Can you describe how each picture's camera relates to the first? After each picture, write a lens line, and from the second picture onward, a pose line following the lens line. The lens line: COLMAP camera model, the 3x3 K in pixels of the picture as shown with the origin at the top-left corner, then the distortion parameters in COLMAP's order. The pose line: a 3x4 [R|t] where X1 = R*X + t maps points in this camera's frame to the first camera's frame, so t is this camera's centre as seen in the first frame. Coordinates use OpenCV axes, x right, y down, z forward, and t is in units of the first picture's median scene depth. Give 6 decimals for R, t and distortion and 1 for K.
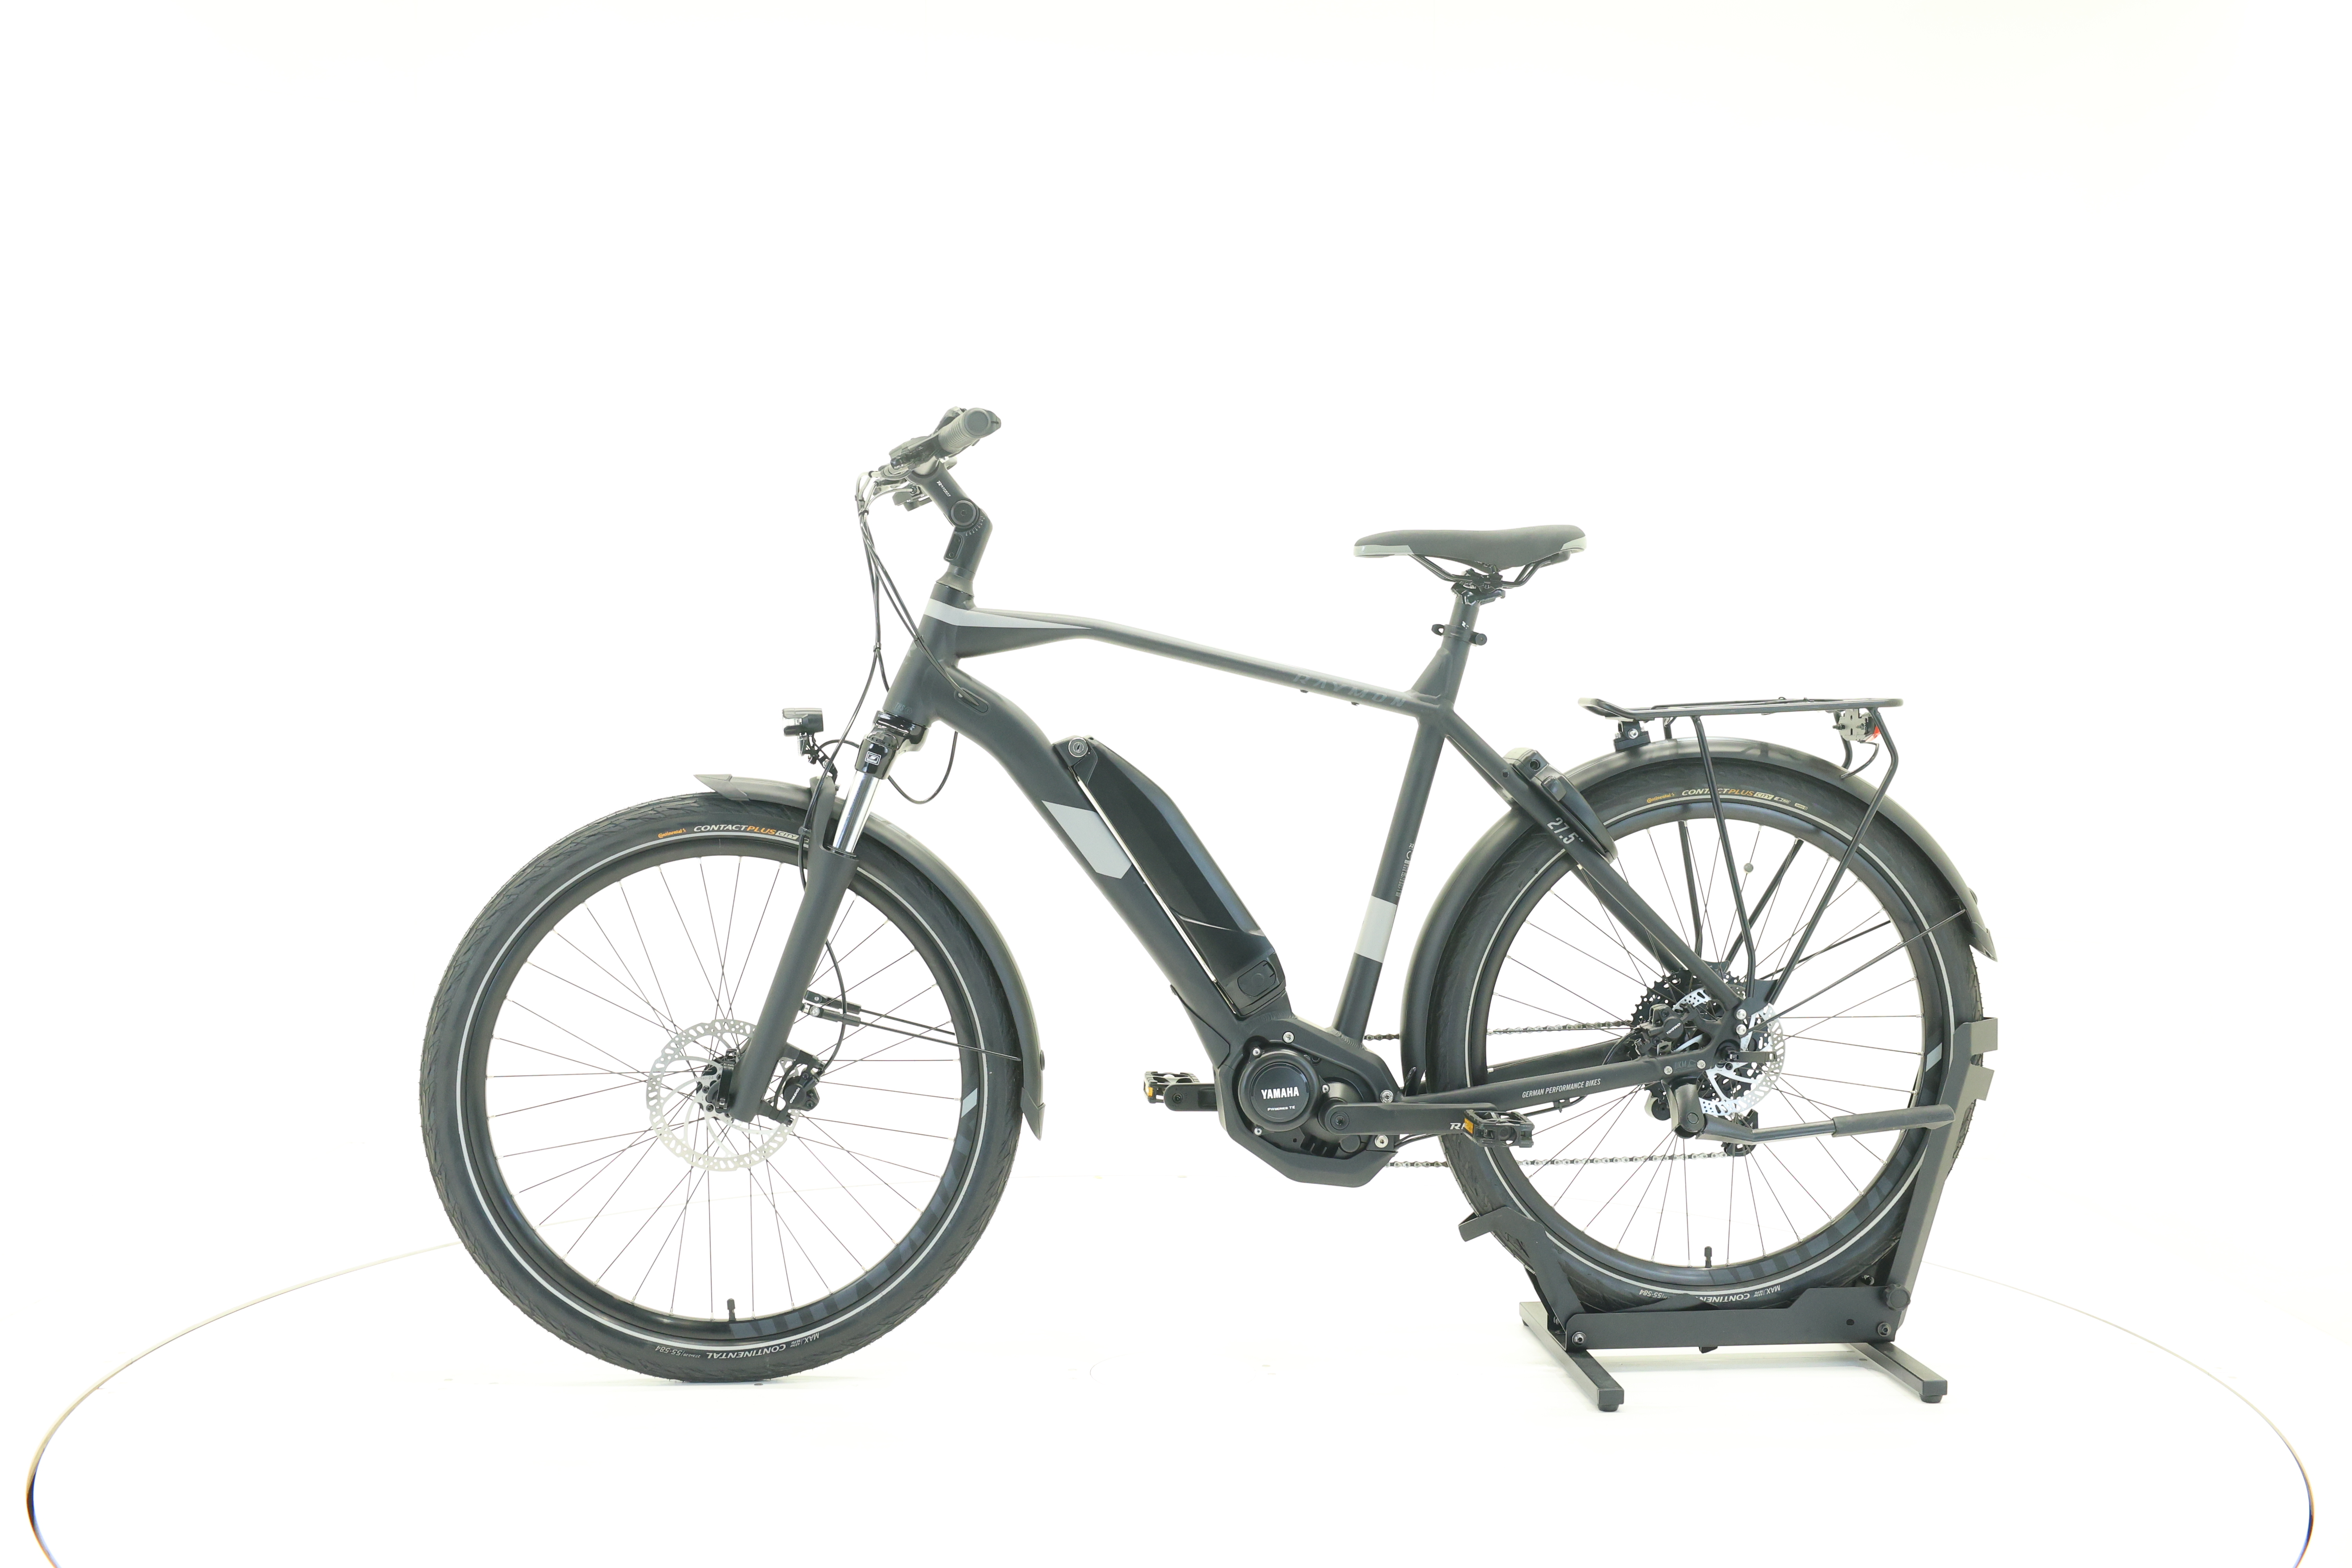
lens RADIAL K [[2570.0, 0, 1176.0], [0, 2570.0, 784.0], [0, 0, 1]] dist [-0.001527, -0.002062]
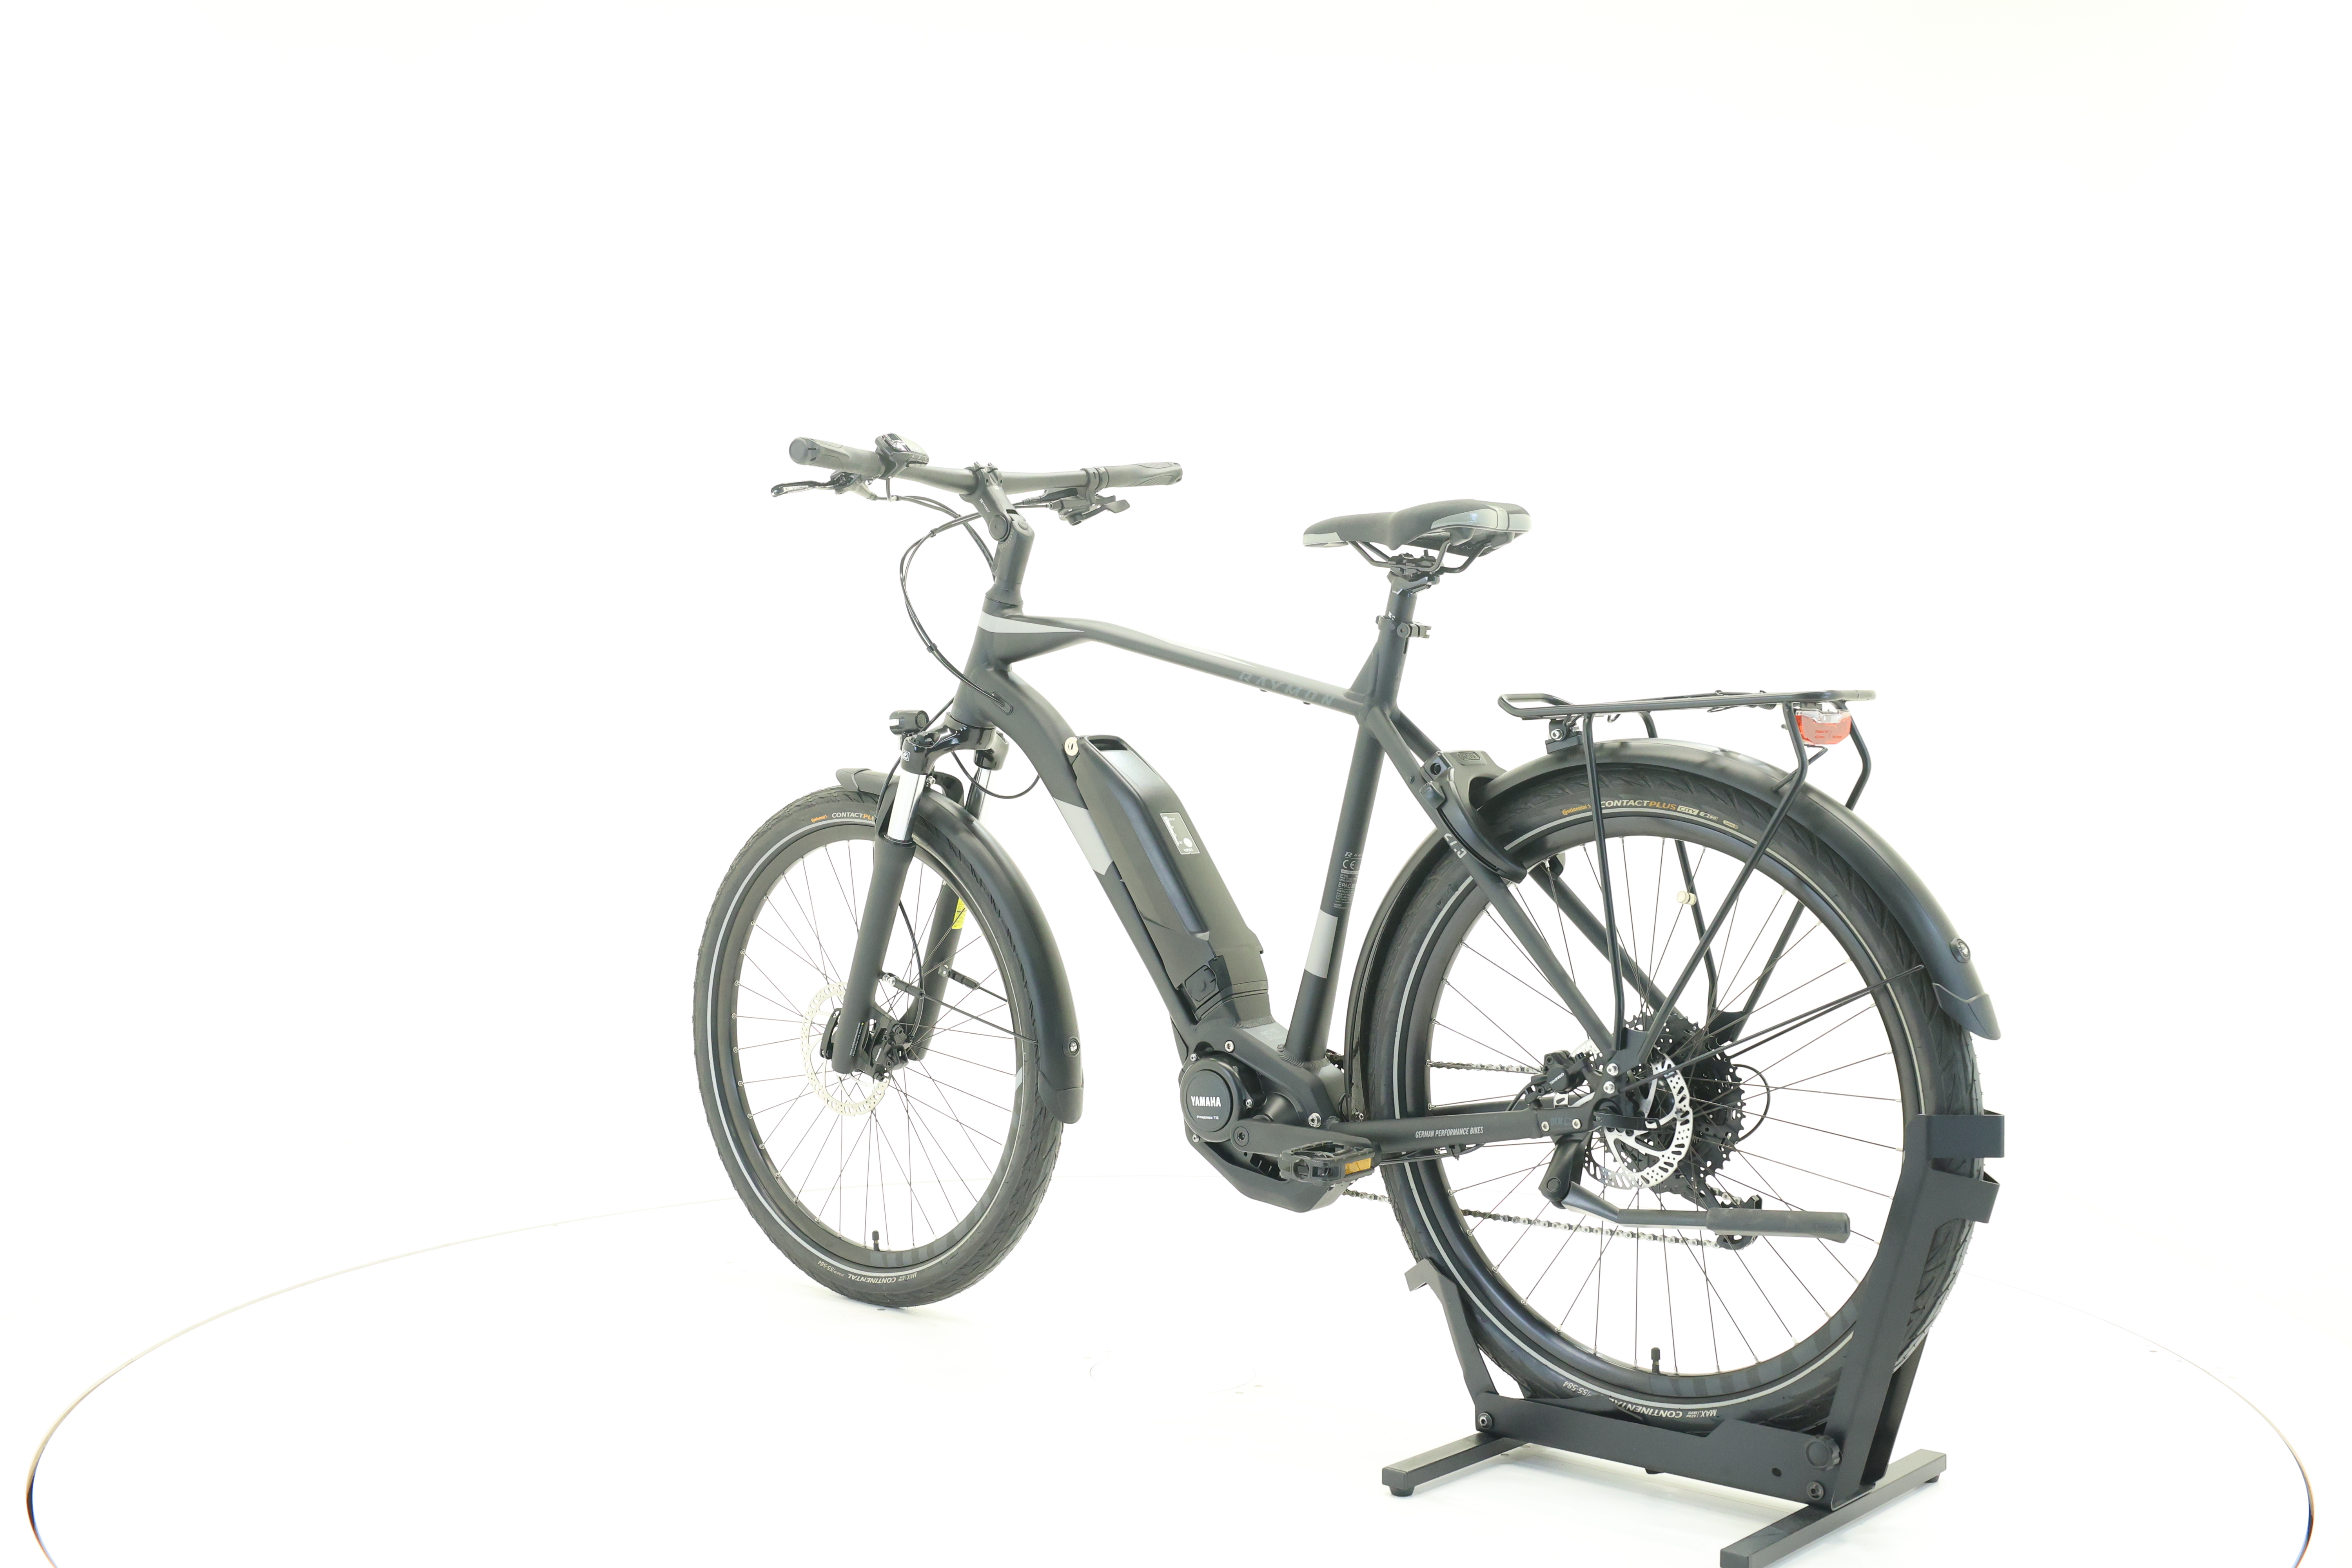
lens RADIAL K [[2574.2, 0, 1176.0], [0, 2574.2, 784.0], [0, 0, 1]] dist [0.109467, 0.001258]
pose [[0.669677, 0.018113, -0.742431, 0.738196], [-0.006629, 0.999809, 0.018412, -0.018115], [0.742623, -0.007409, 0.669669, 0.325017]]
